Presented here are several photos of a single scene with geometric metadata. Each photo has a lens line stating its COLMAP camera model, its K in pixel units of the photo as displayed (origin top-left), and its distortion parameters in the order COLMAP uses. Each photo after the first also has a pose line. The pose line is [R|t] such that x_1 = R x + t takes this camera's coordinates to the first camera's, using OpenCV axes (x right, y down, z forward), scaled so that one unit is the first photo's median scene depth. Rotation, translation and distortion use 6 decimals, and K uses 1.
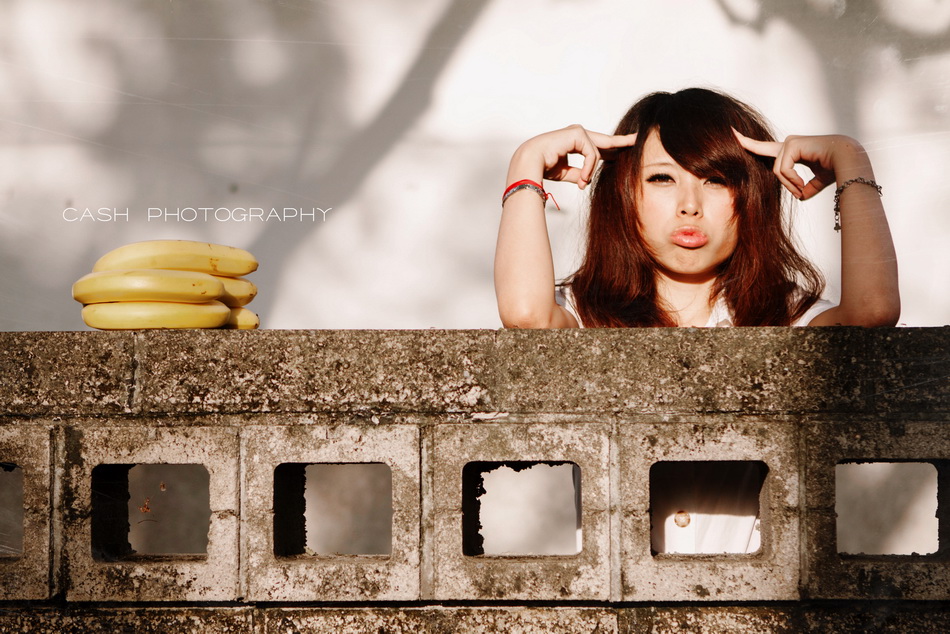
lens RADIAL K [[2417.7, 0, 474.8], [0, 2417.7, 316.1], [0, 0, 1]] dist [0.052663, 0.000000]
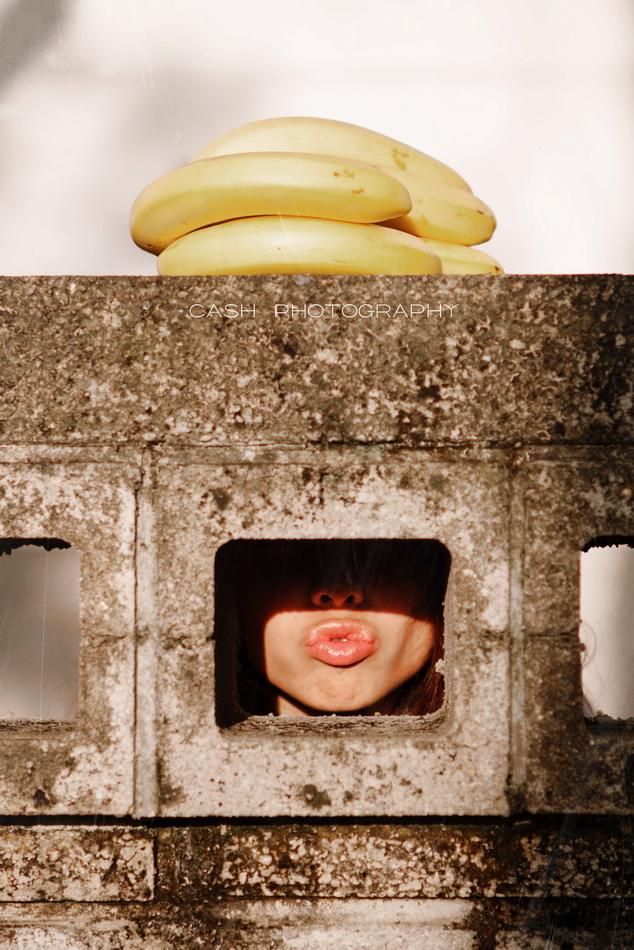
lens RADIAL K [[3081.9, 0, 316.9], [0, 3081.9, 475.5], [0, 0, 1]] dist [0.211285, 0.000000]
pose [[0.999557, 0.004172, 0.029480, 0.074419], [-0.005356, 0.999178, 0.040182, 0.020650], [-0.029288, -0.040322, 0.998757, 0.357380]]
